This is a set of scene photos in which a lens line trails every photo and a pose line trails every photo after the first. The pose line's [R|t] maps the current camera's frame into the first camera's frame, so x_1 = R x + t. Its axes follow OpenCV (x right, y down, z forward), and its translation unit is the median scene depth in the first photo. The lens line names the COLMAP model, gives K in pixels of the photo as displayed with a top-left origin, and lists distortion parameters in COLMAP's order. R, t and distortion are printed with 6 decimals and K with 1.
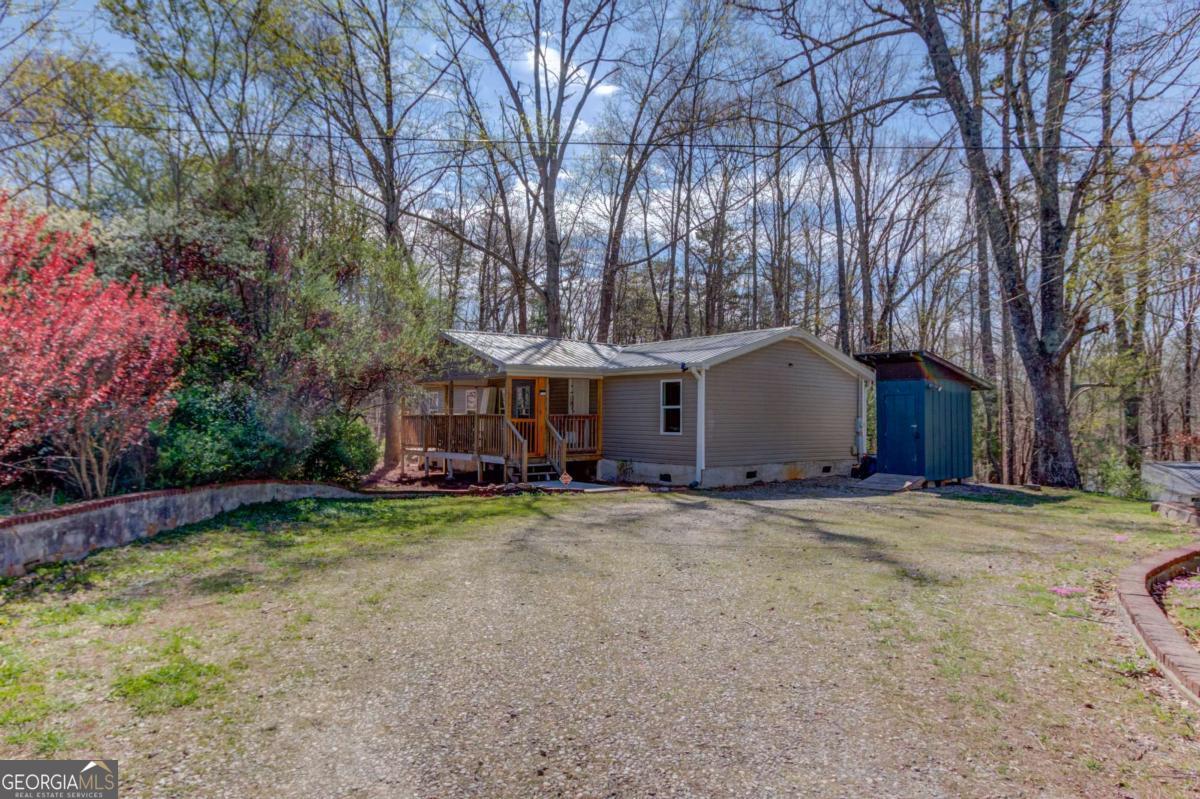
lens RADIAL K [[562.9, 0, 618.5], [0, 562.9, 418.4], [0, 0, 1]] dist [-0.001880, -0.000173]
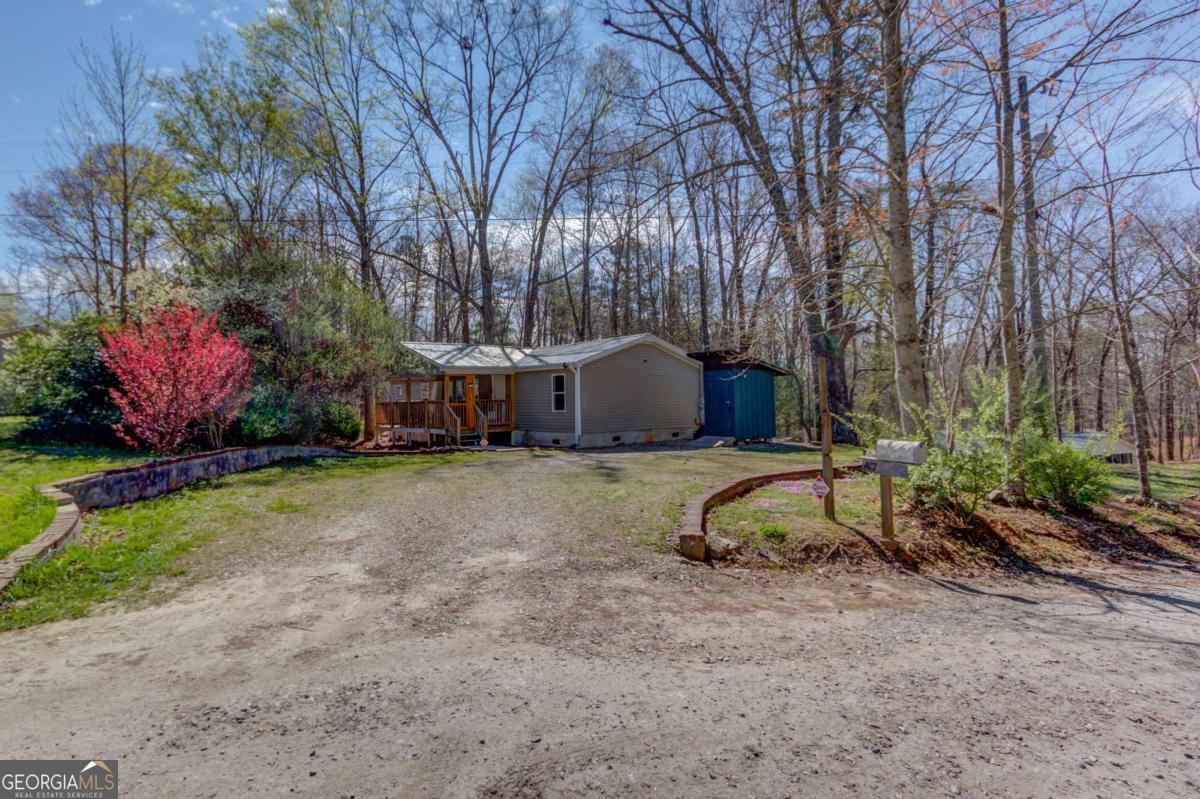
lens RADIAL K [[587.4, 0, 582.1], [0, 587.4, 398.5], [0, 0, 1]] dist [-0.001383, -0.000011]
pose [[0.999183, -0.022173, -0.033802, 0.188798], [0.022055, 0.999749, -0.003856, 0.001464], [0.033879, 0.003107, 0.999421, -0.468920]]
